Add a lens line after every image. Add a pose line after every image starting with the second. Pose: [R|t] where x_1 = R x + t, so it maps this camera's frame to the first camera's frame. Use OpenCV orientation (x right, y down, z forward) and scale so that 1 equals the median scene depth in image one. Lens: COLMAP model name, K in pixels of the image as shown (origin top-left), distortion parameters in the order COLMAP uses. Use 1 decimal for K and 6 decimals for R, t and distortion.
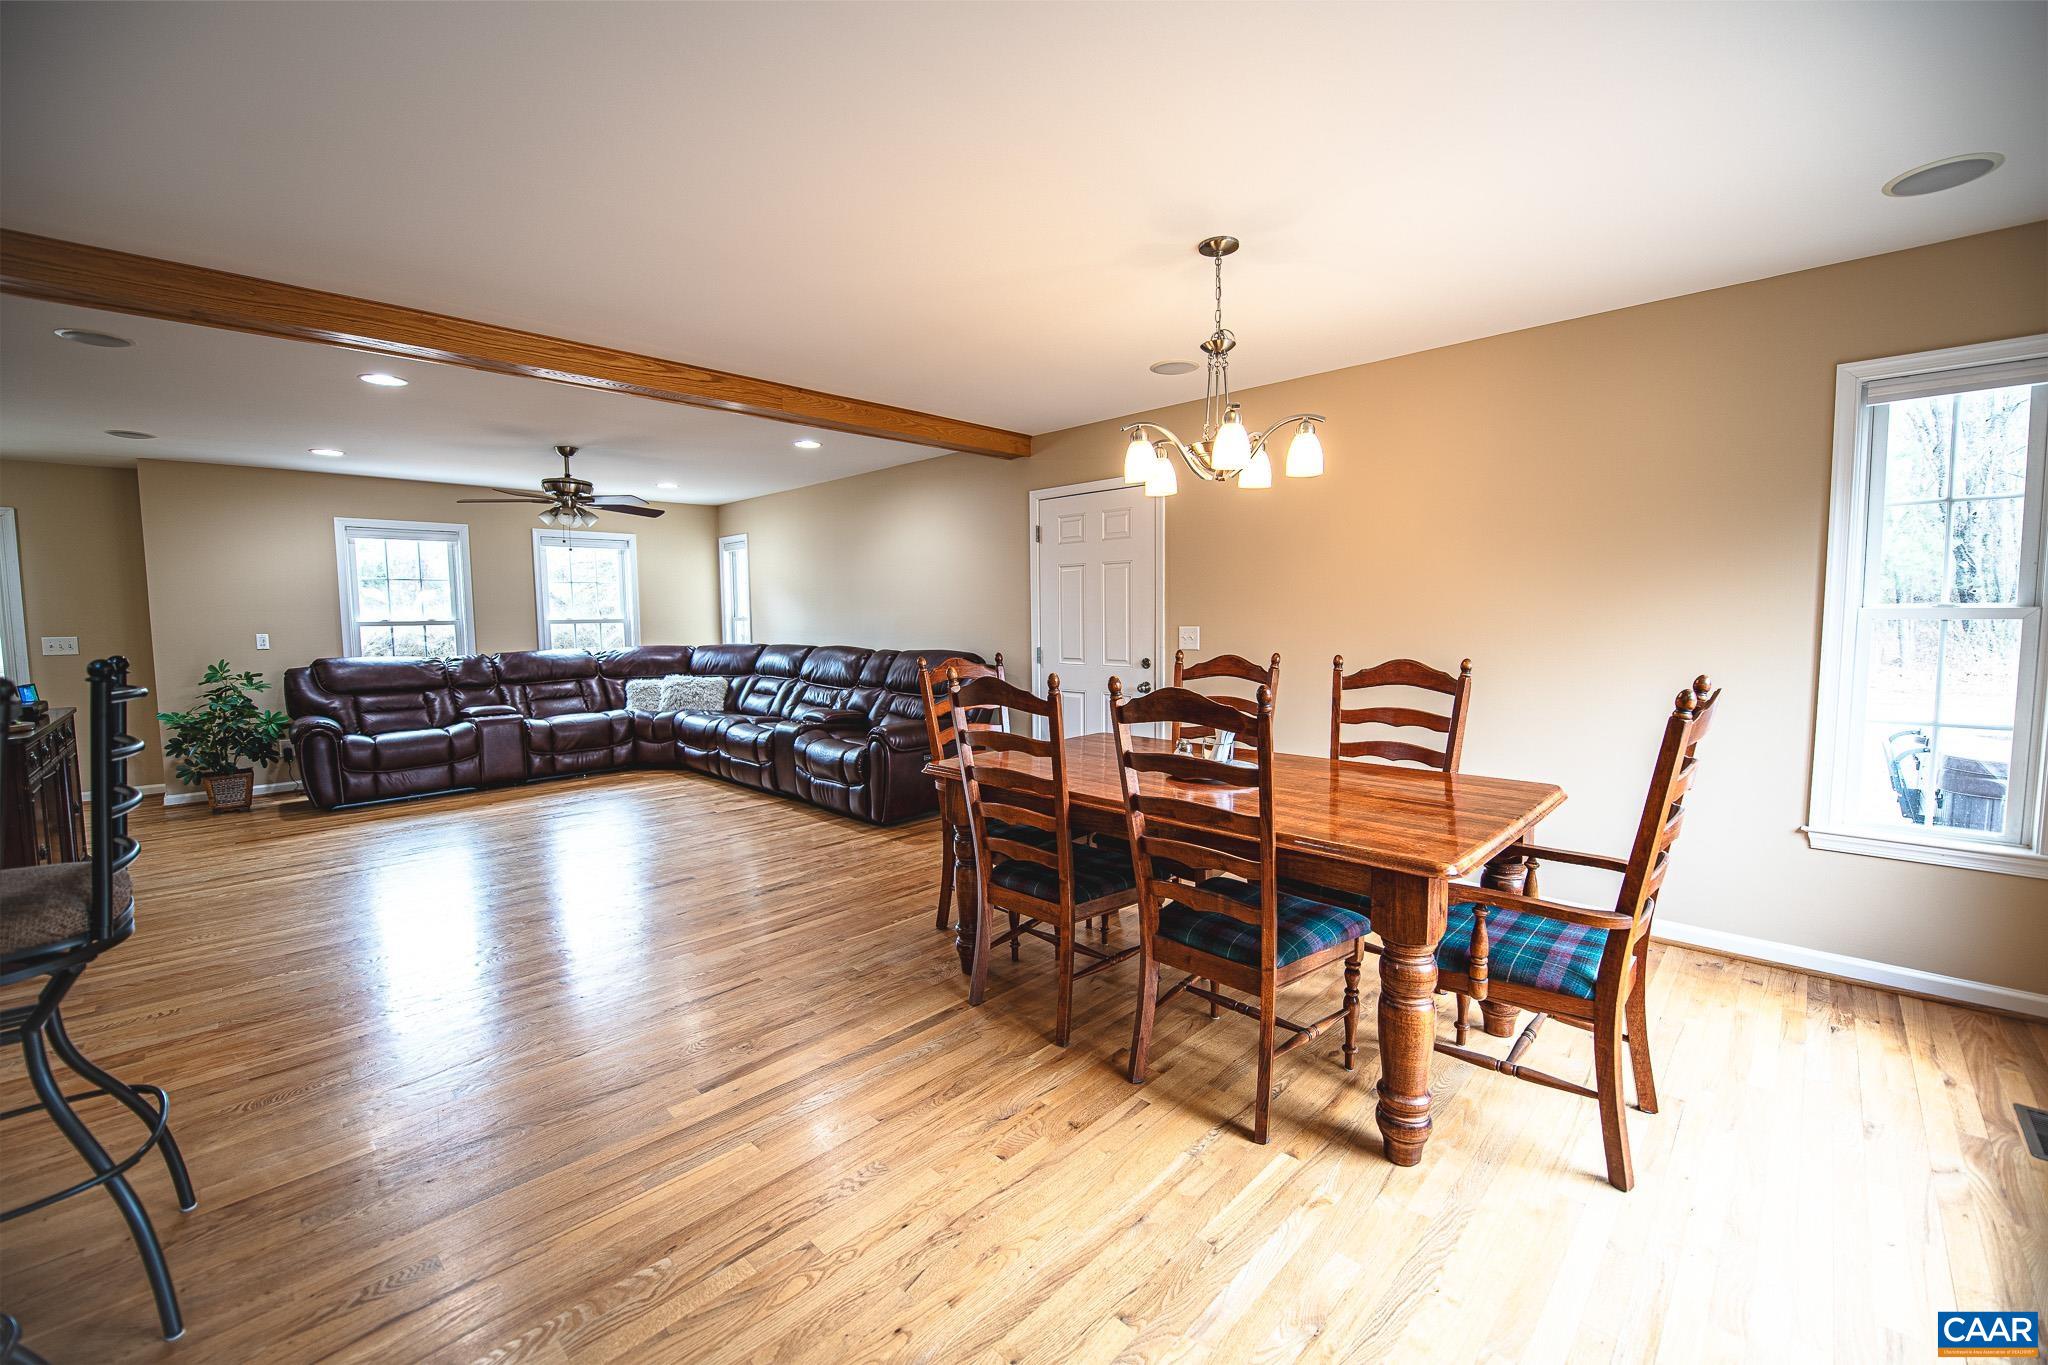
lens RADIAL K [[827.8, 0, 1029.3], [0, 827.8, 677.9], [0, 0, 1]] dist [-0.015199, -0.001389]
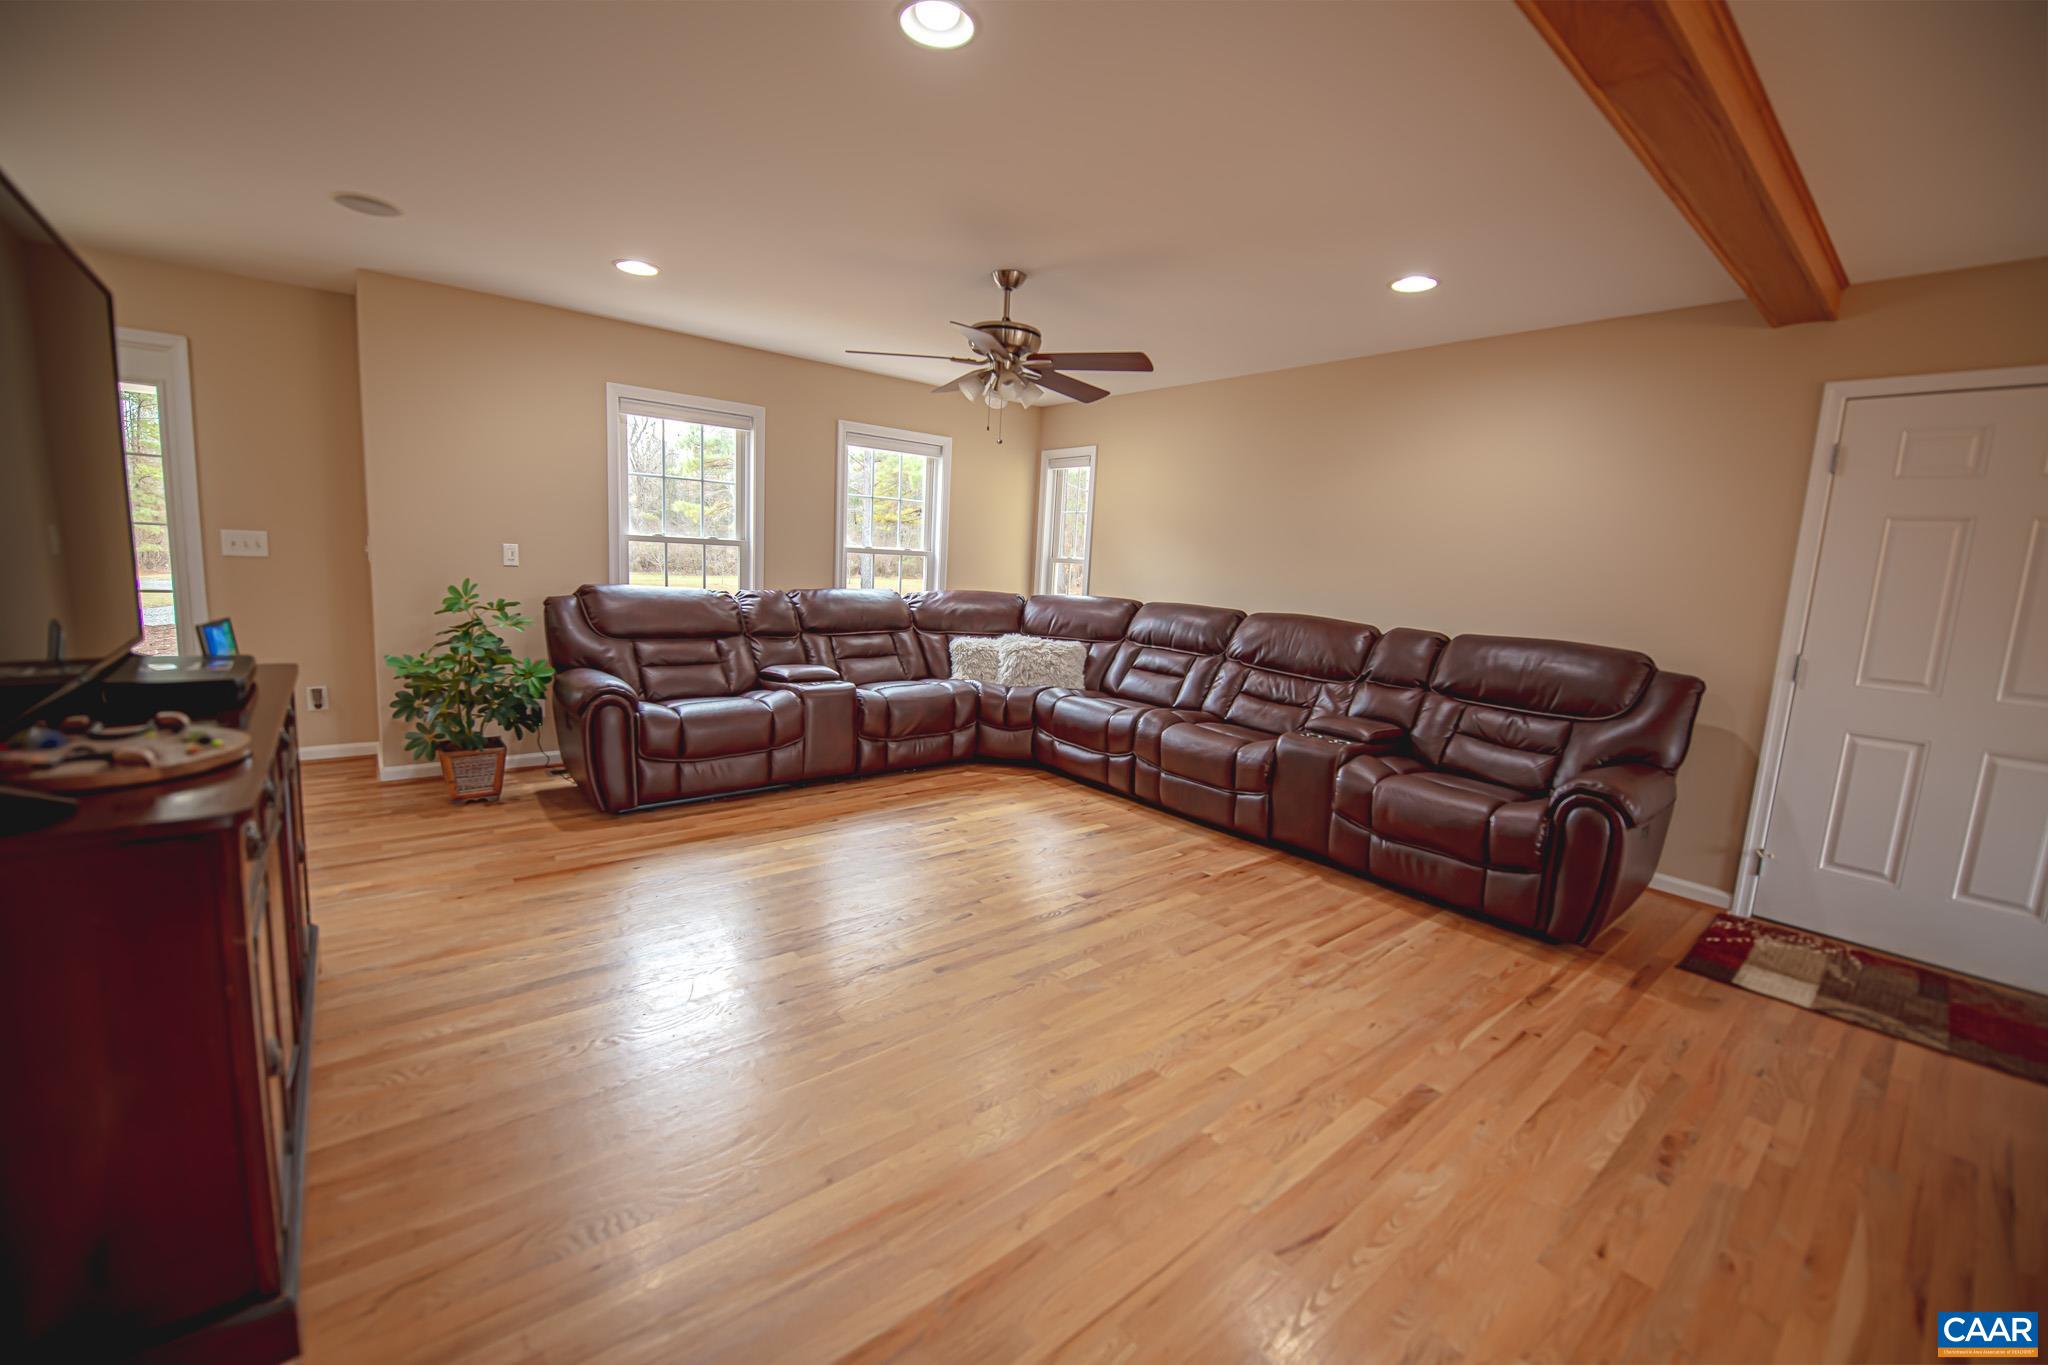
lens RADIAL K [[827.8, 0, 1021.9], [0, 827.8, 681.3], [0, 0, 1]] dist [-0.015199, -0.001389]
pose [[0.992896, 0.077722, -0.090095, -0.403220], [-0.071574, 0.995006, 0.069569, -0.015752], [0.095052, -0.062626, 0.993500, 0.311014]]
